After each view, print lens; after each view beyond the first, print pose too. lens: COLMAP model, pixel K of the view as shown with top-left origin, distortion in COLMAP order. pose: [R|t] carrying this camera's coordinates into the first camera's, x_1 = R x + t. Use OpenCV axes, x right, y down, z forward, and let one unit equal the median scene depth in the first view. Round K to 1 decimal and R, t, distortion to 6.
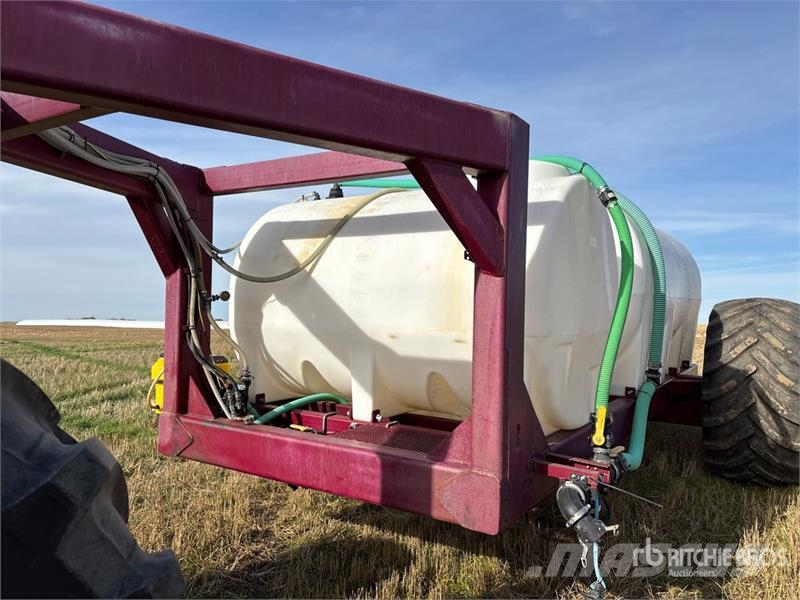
lens RADIAL K [[600.0, 0, 400.0], [0, 600.0, 300.0], [0, 0, 1]] dist [0.062792, -0.078183]
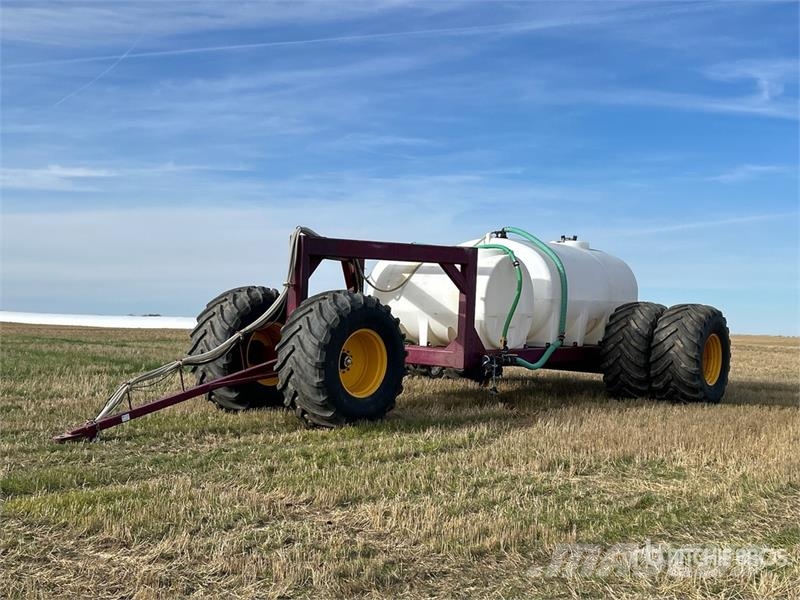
lens RADIAL K [[1044.1, 0, 400.0], [0, 1044.1, 300.0], [0, 0, 1]] dist [0.110660, -0.006986]
pose [[0.997985, 0.023536, -0.058927, 0.065862], [-0.022714, 0.999636, 0.014576, -0.043608], [0.059248, -0.013208, 0.998156, -2.477387]]
